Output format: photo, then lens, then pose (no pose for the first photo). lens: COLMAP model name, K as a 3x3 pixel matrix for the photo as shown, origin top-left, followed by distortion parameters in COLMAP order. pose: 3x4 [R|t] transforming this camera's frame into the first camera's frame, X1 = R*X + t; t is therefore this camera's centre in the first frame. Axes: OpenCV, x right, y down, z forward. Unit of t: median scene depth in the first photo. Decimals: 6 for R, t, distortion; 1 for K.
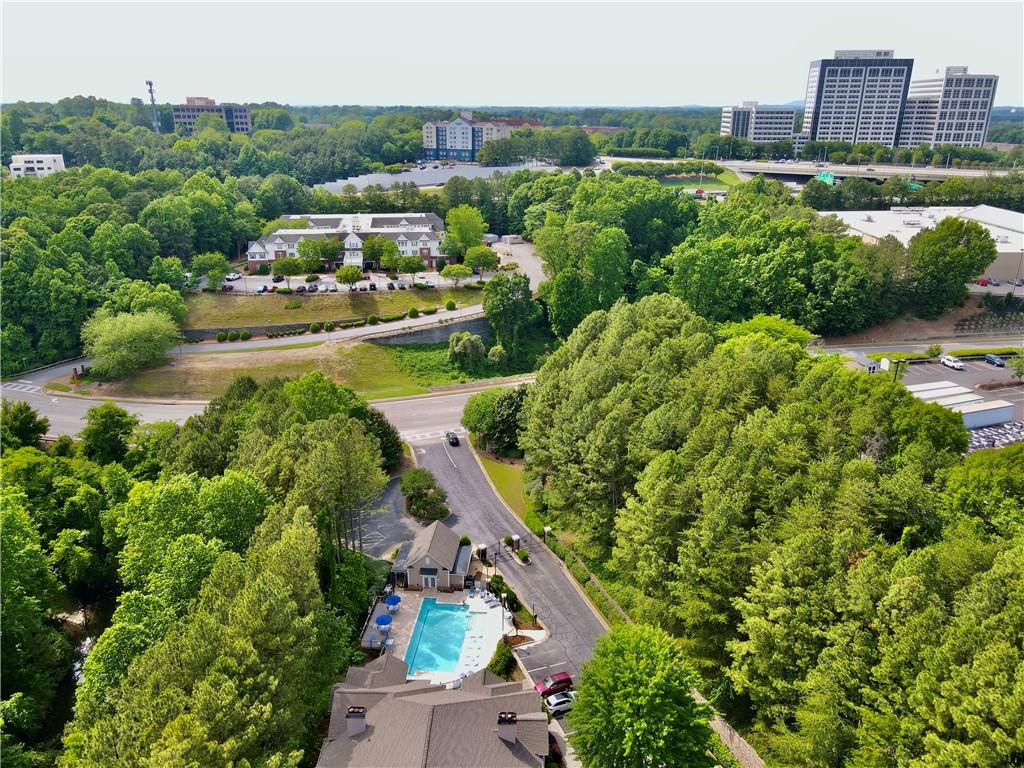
lens RADIAL K [[753.7, 0, 512.0], [0, 753.7, 384.0], [0, 0, 1]] dist [0.012461, 0.011691]
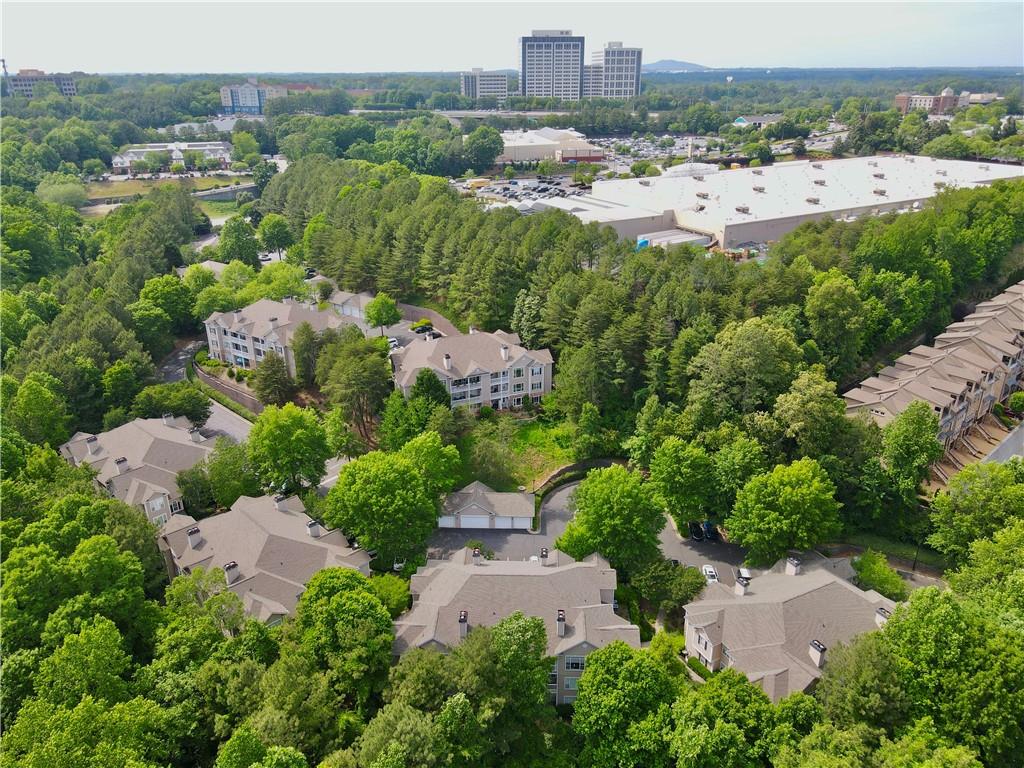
lens RADIAL K [[753.7, 0, 512.0], [0, 753.7, 384.0], [0, 0, 1]] dist [0.012461, 0.011691]
pose [[0.976190, -0.094929, 0.195041, 0.148310], [0.087210, 0.995042, 0.047809, 0.314745], [-0.198612, -0.029662, 0.979629, -0.858231]]
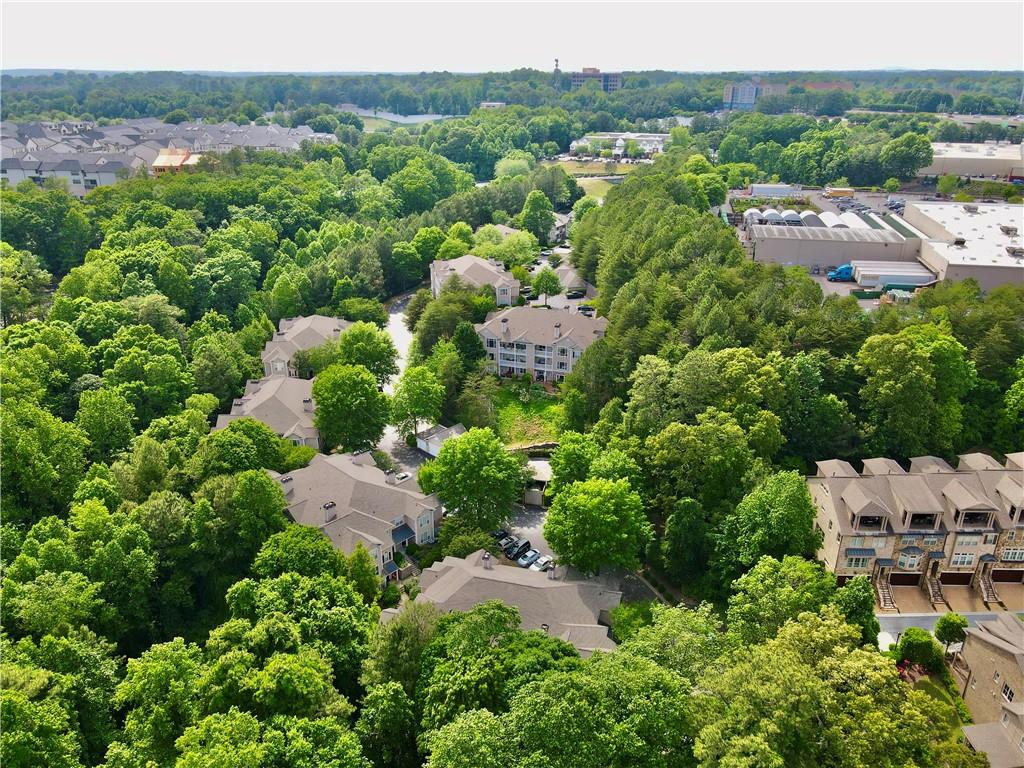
lens RADIAL K [[753.7, 0, 512.0], [0, 753.7, 384.0], [0, 0, 1]] dist [0.012461, 0.011691]
pose [[0.868582, 0.186075, -0.459284, 0.559897], [-0.168581, 0.982498, 0.079237, 0.318500], [0.465989, 0.008602, 0.884749, -0.863395]]
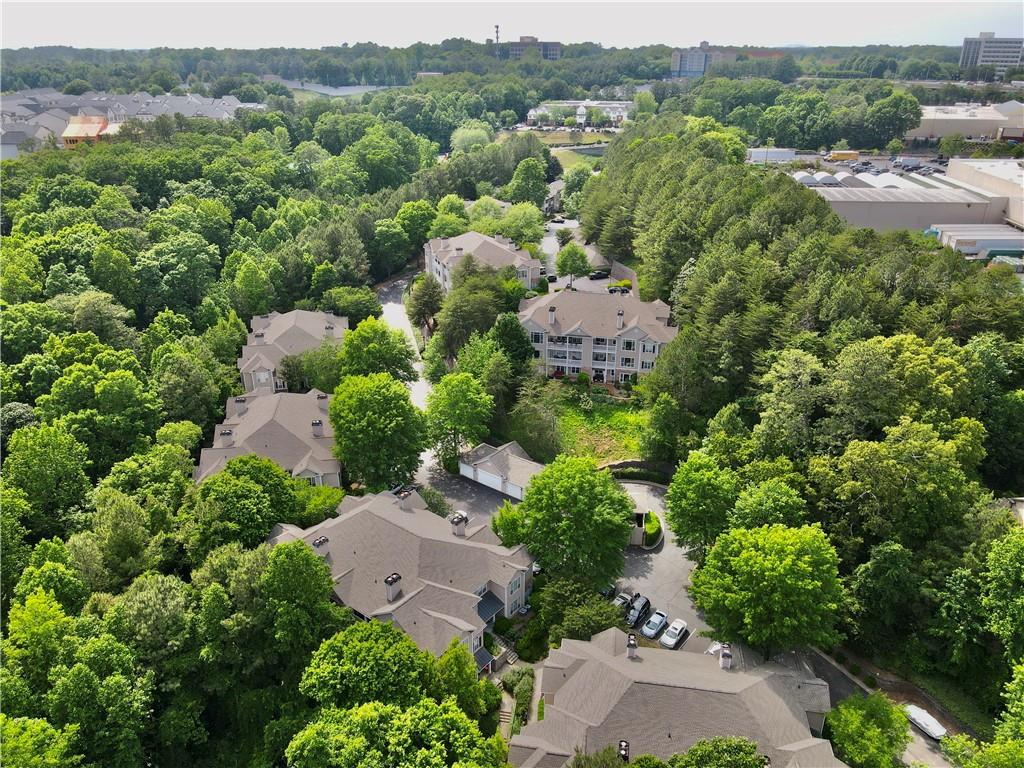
lens RADIAL K [[753.7, 0, 512.0], [0, 753.7, 384.0], [0, 0, 1]] dist [0.012461, 0.011691]
pose [[0.916928, 0.155913, -0.367335, 0.409389], [-0.132577, 0.987250, 0.088099, 0.326832], [0.376387, -0.032080, 0.925907, -0.785039]]
